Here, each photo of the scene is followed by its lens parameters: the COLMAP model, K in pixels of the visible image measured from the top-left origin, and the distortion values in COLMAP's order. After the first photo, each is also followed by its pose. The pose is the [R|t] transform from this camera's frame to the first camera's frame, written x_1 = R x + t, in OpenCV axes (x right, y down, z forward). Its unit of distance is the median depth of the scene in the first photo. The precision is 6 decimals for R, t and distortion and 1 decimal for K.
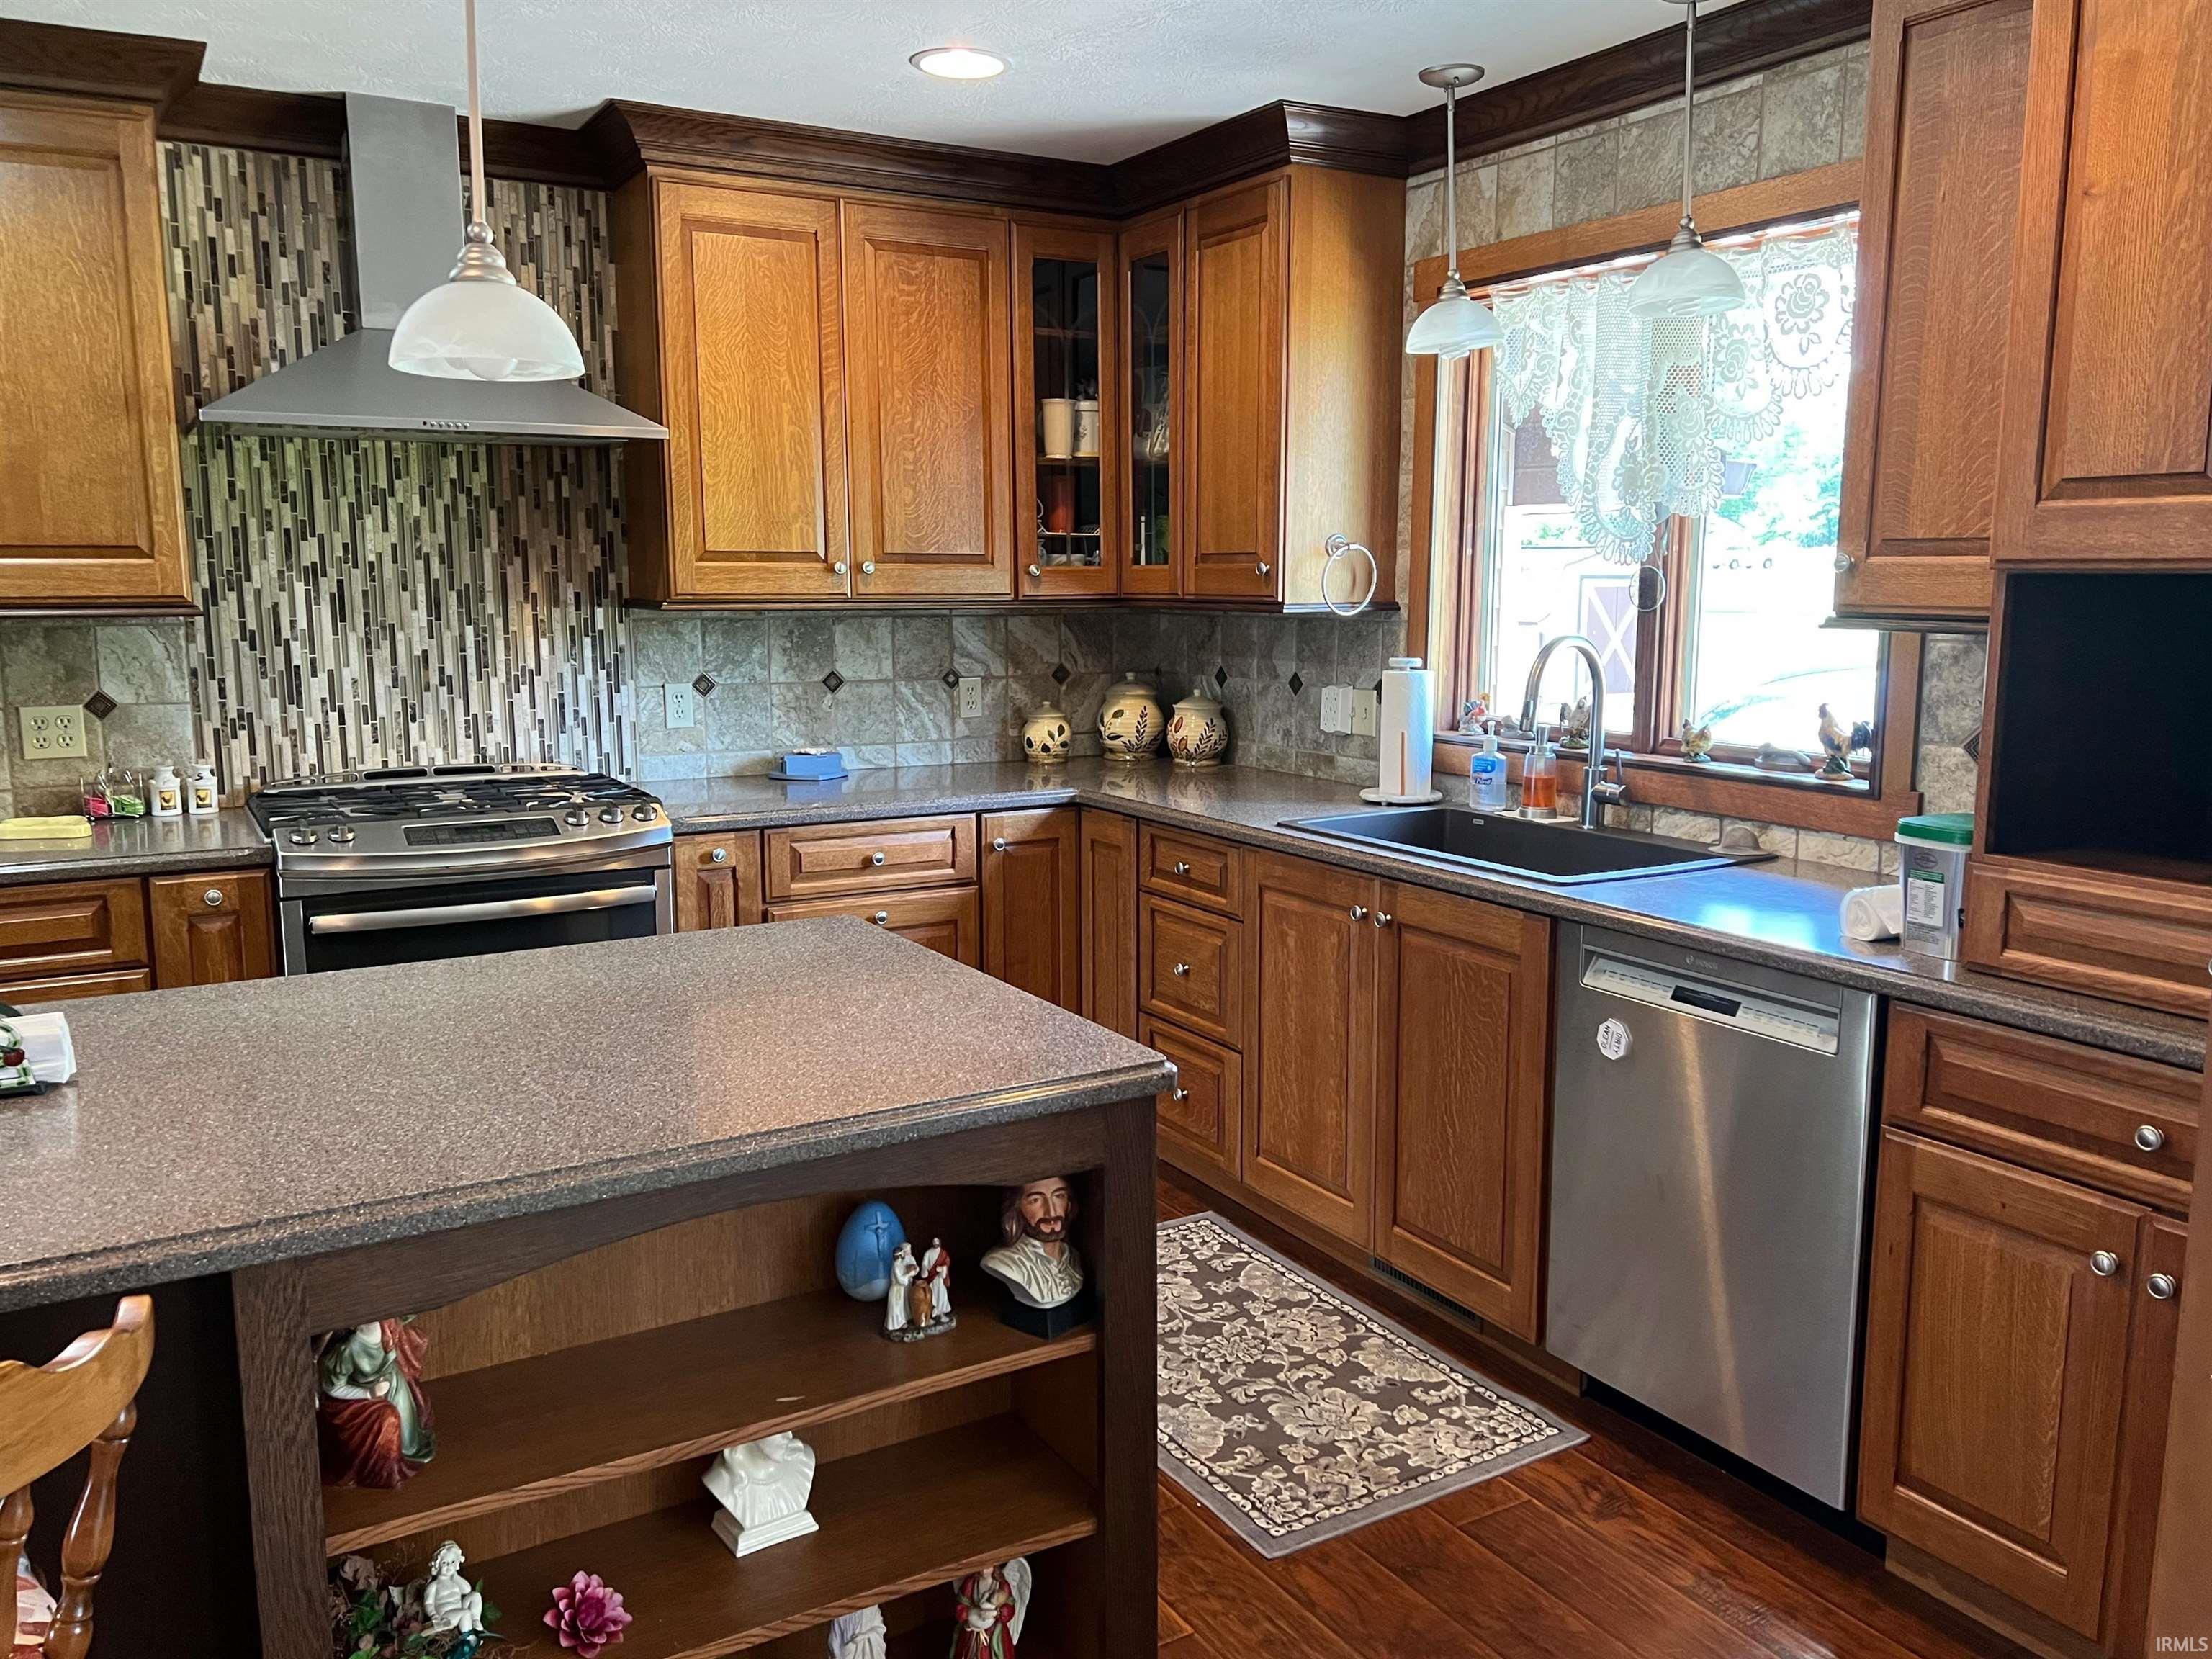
lens RADIAL K [[1700.1, 0, 1085.2], [0, 1700.1, 848.4], [0, 0, 1]] dist [0.040011, -0.056180]
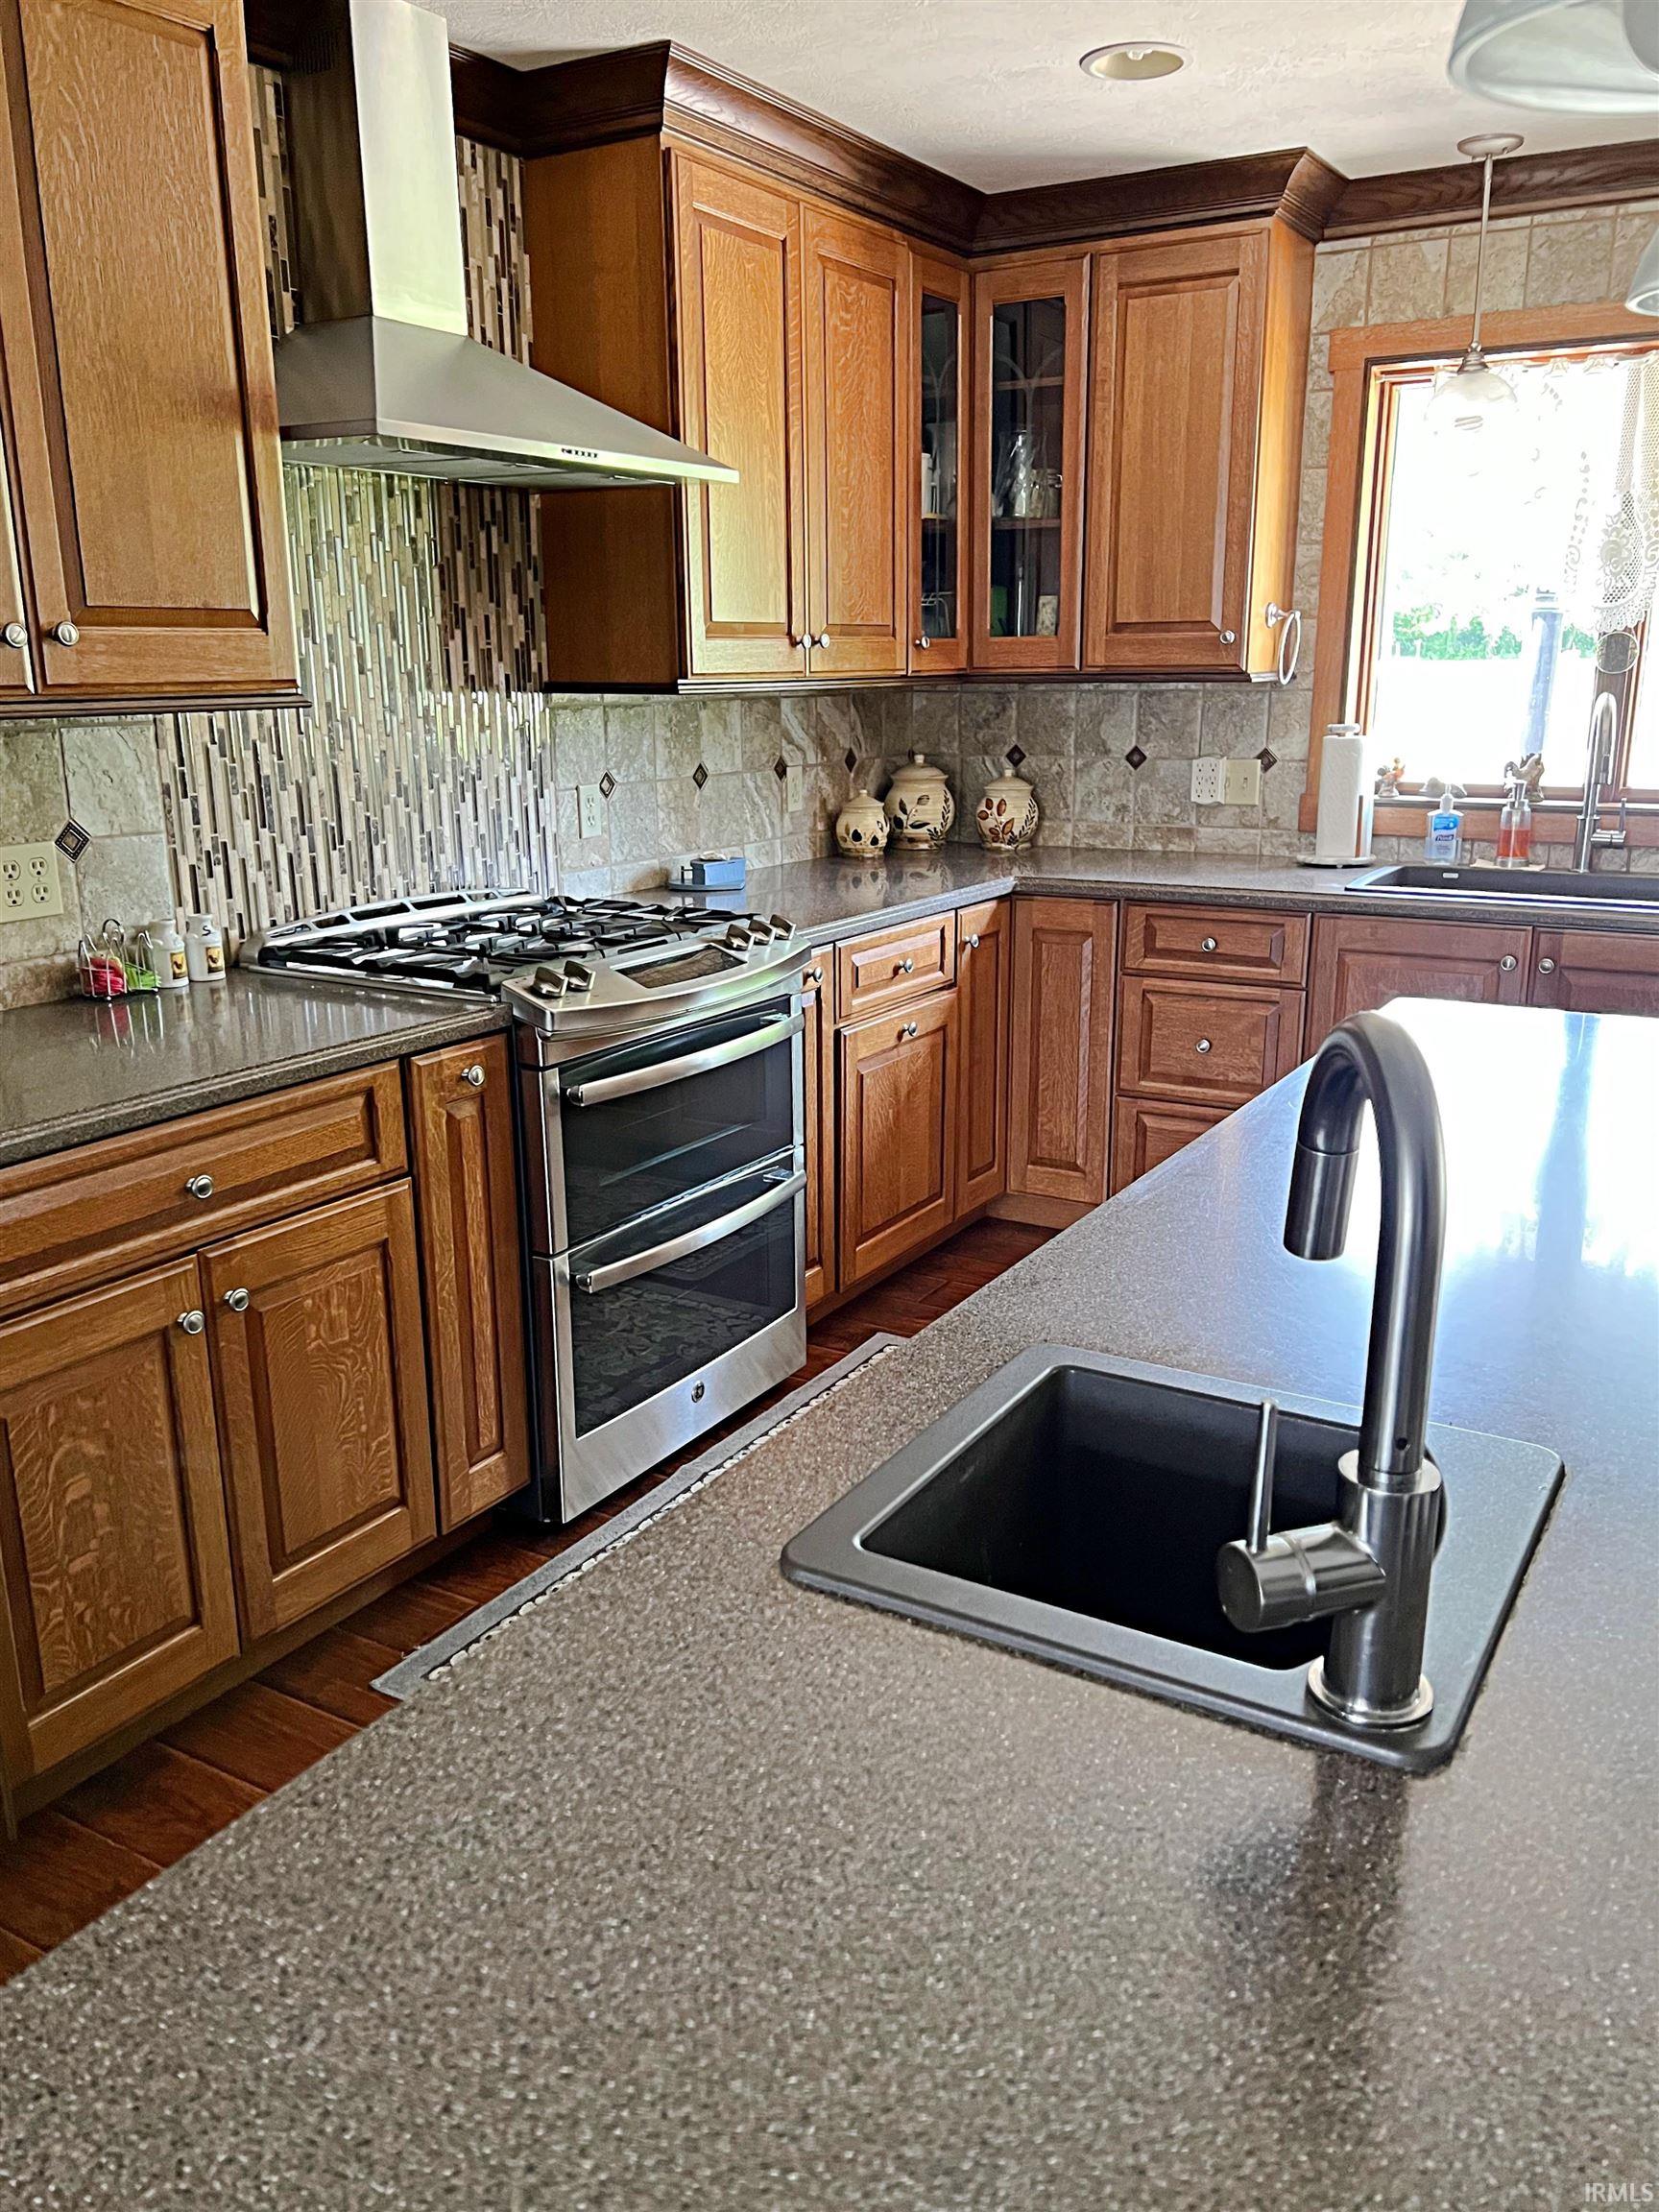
lens RADIAL K [[1724.5, 0, 808.8], [0, 1724.5, 1130.3], [0, 0, 1]] dist [0.051948, -0.069120]
pose [[0.877222, -0.134847, 0.460758, -0.618071], [0.087167, 0.988527, 0.123351, -0.025338], [-0.472105, -0.068043, 0.878912, 0.198366]]
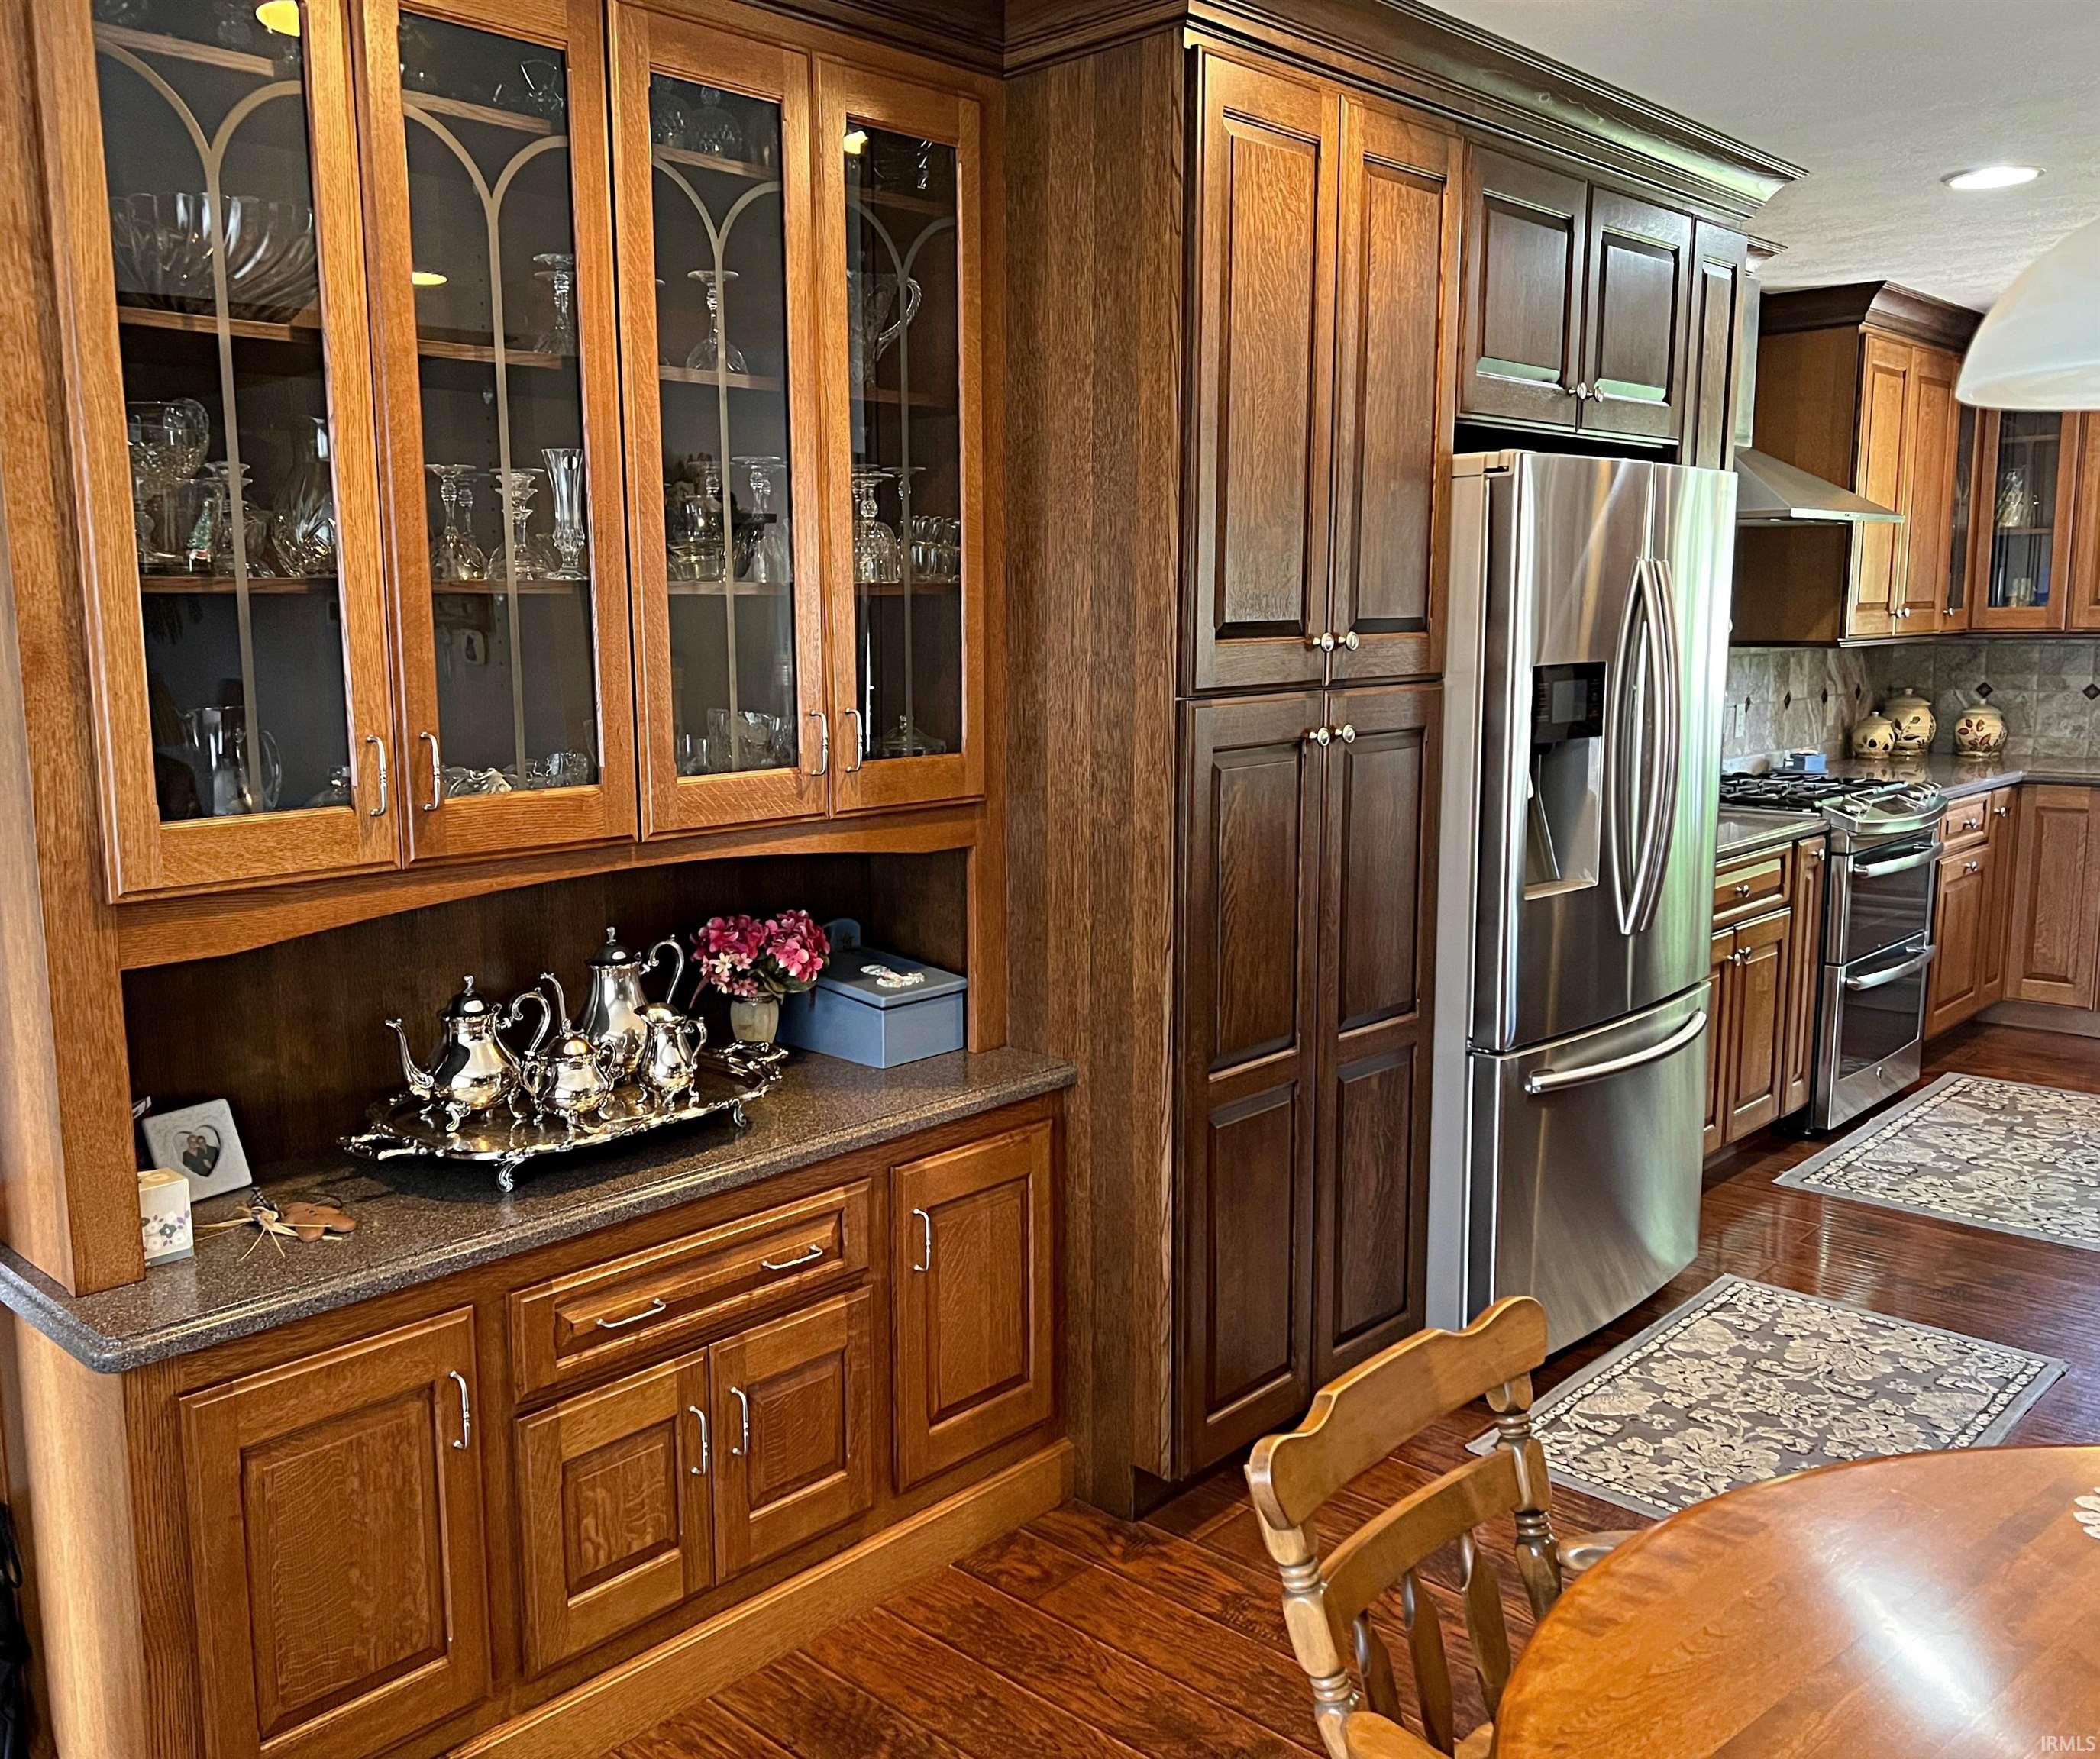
lens RADIAL K [[1855.3, 0, 912.8], [0, 1855.3, 882.8], [0, 0, 1]] dist [0.015949, -0.005601]
pose [[0.962811, -0.050795, 0.265356, -1.359559], [0.054889, 0.998460, -0.008032, 0.019264], [-0.264540, 0.022299, 0.964117, -0.227208]]
